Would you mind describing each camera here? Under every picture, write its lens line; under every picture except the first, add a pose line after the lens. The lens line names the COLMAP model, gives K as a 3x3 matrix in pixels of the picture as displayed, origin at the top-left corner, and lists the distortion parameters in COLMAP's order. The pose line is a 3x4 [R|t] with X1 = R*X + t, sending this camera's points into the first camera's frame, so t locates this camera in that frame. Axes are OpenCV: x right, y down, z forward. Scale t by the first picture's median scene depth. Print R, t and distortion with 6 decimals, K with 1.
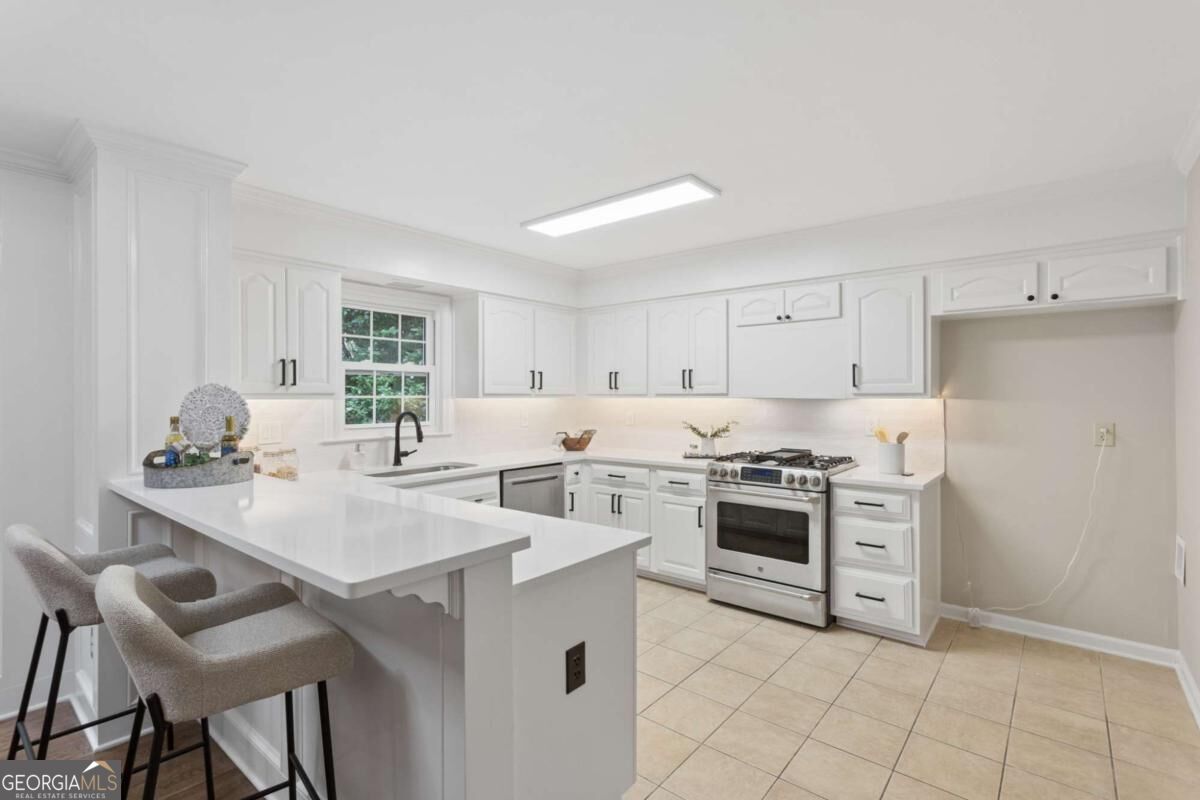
lens RADIAL K [[564.2, 0, 600.8], [0, 564.2, 395.3], [0, 0, 1]] dist [0.000420, -0.000849]
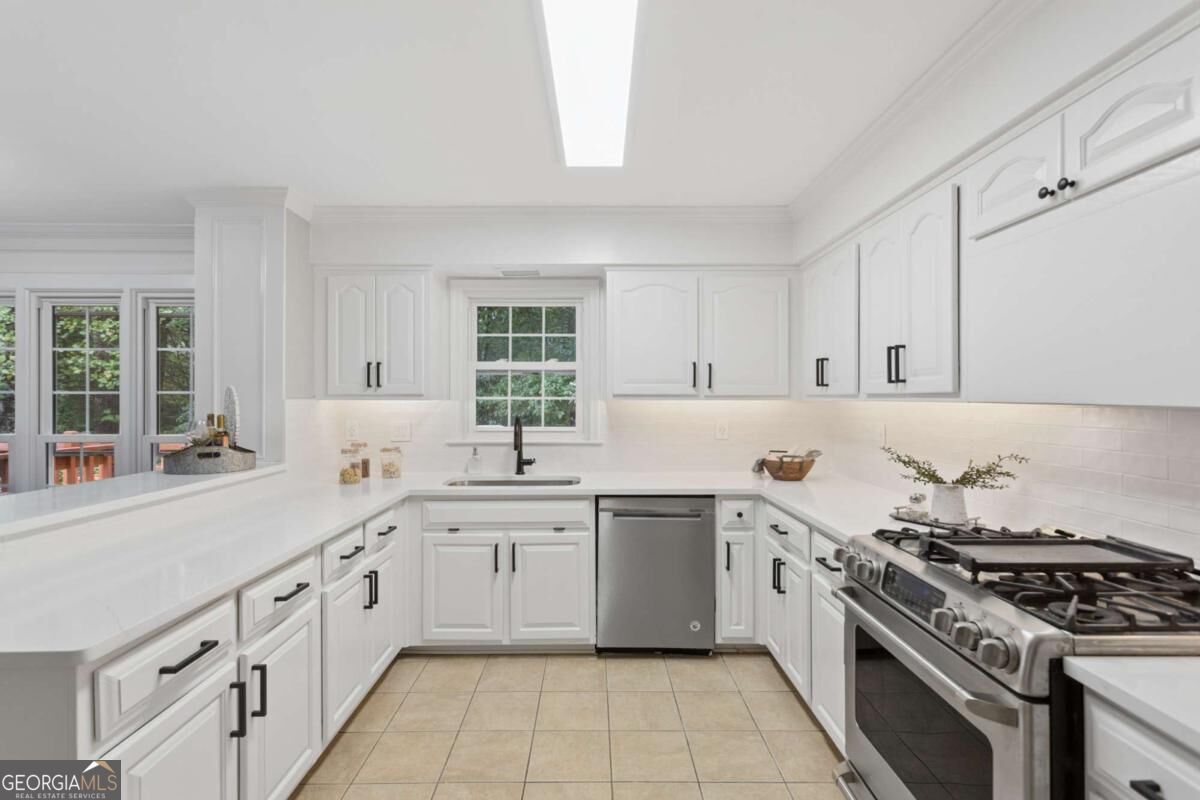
lens RADIAL K [[564.2, 0, 593.5], [0, 564.2, 398.0], [0, 0, 1]] dist [0.000420, -0.000849]
pose [[0.636607, 0.001721, -0.771187, 0.425215], [-0.000625, 0.999998, 0.001716, 0.000616], [0.771188, -0.000610, 0.636607, 0.533709]]
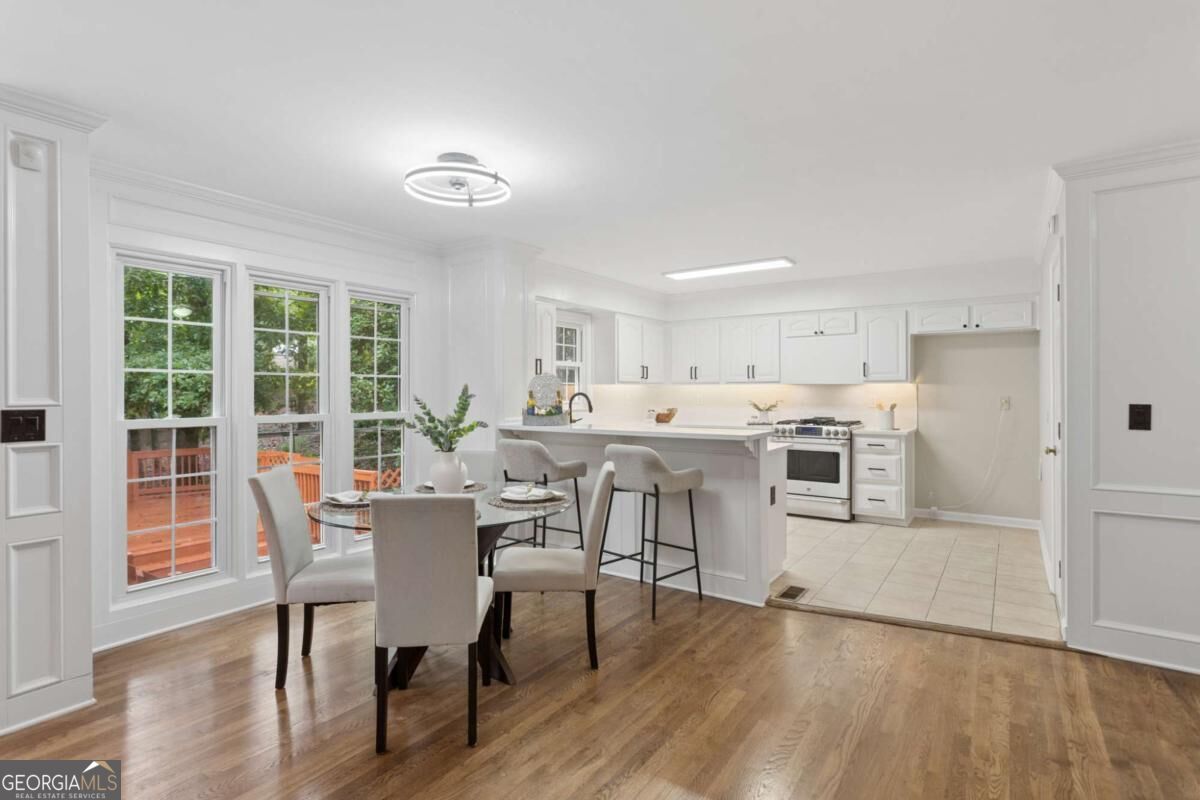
lens RADIAL K [[587.1, 0, 600.0], [0, 587.1, 392.1], [0, 0, 1]] dist [-0.013261, 0.000078]
pose [[0.997127, -0.000747, 0.075738, -0.414495], [0.000543, 0.999996, 0.002712, 0.023392], [-0.075740, -0.002663, 0.997124, -0.592129]]
